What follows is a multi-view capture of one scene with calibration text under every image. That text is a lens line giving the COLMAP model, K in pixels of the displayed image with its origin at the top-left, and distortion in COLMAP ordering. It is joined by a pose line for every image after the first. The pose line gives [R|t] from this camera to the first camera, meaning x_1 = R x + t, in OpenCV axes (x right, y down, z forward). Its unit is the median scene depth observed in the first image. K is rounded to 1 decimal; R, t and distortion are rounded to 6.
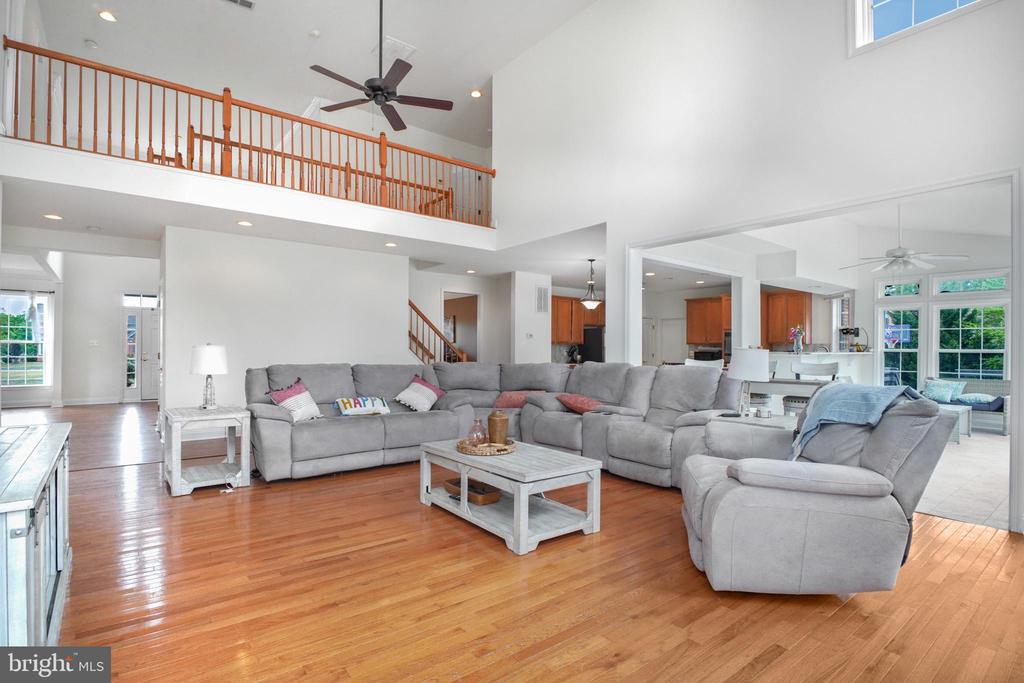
lens RADIAL K [[495.8, 0, 508.2], [0, 495.8, 339.1], [0, 0, 1]] dist [-0.003056, -0.001258]
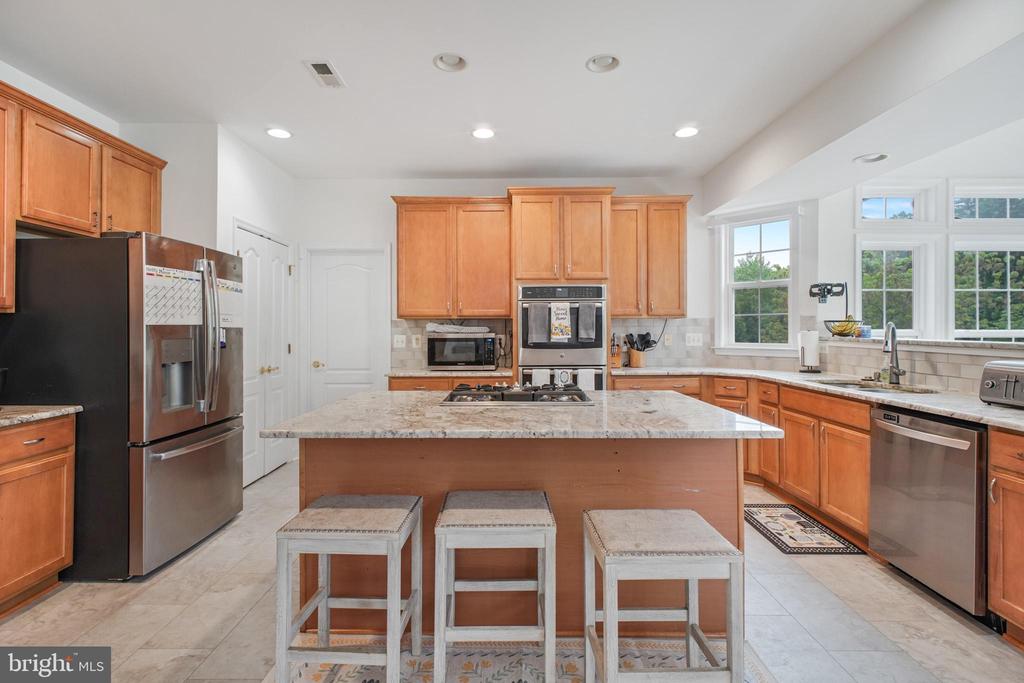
lens RADIAL K [[515.3, 0, 514.2], [0, 515.3, 328.3], [0, 0, 1]] dist [0.007206, -0.000912]
pose [[0.630117, -0.006656, 0.776471, 0.154666], [-0.009560, 0.999821, 0.016329, 0.013618], [-0.776441, -0.017712, 0.629941, 0.919812]]
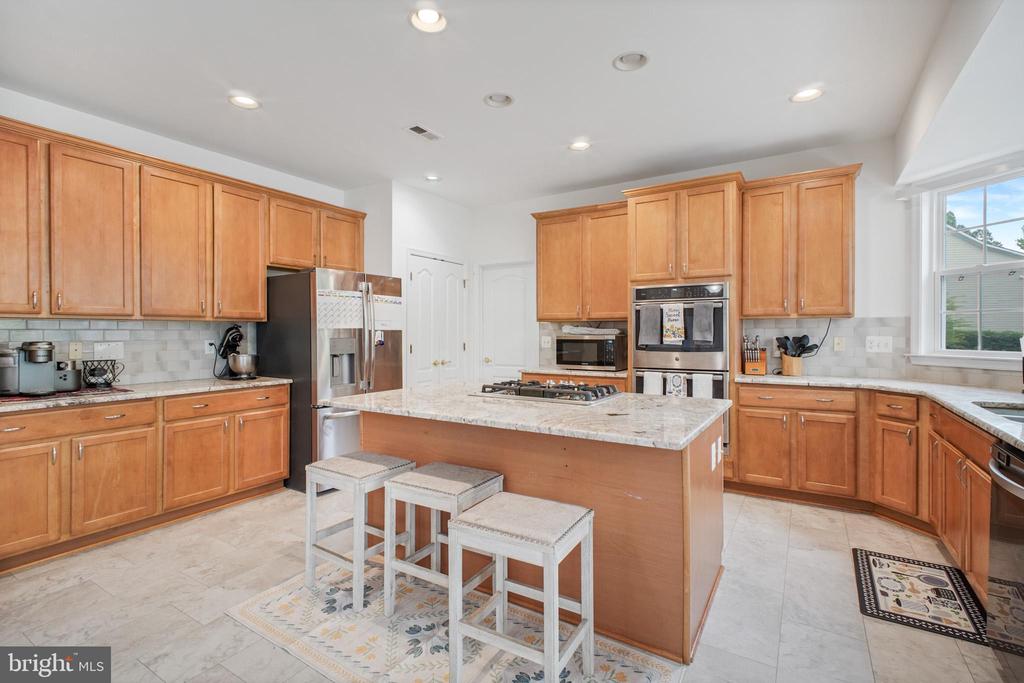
lens RADIAL K [[504.7, 0, 493.8], [0, 504.7, 338.2], [0, 0, 1]] dist [0.001308, -0.000226]
pose [[0.954635, -0.013199, 0.297484, 0.265839], [0.002819, 0.999373, 0.035294, 0.011806], [-0.297764, -0.032854, 0.954074, 0.806647]]
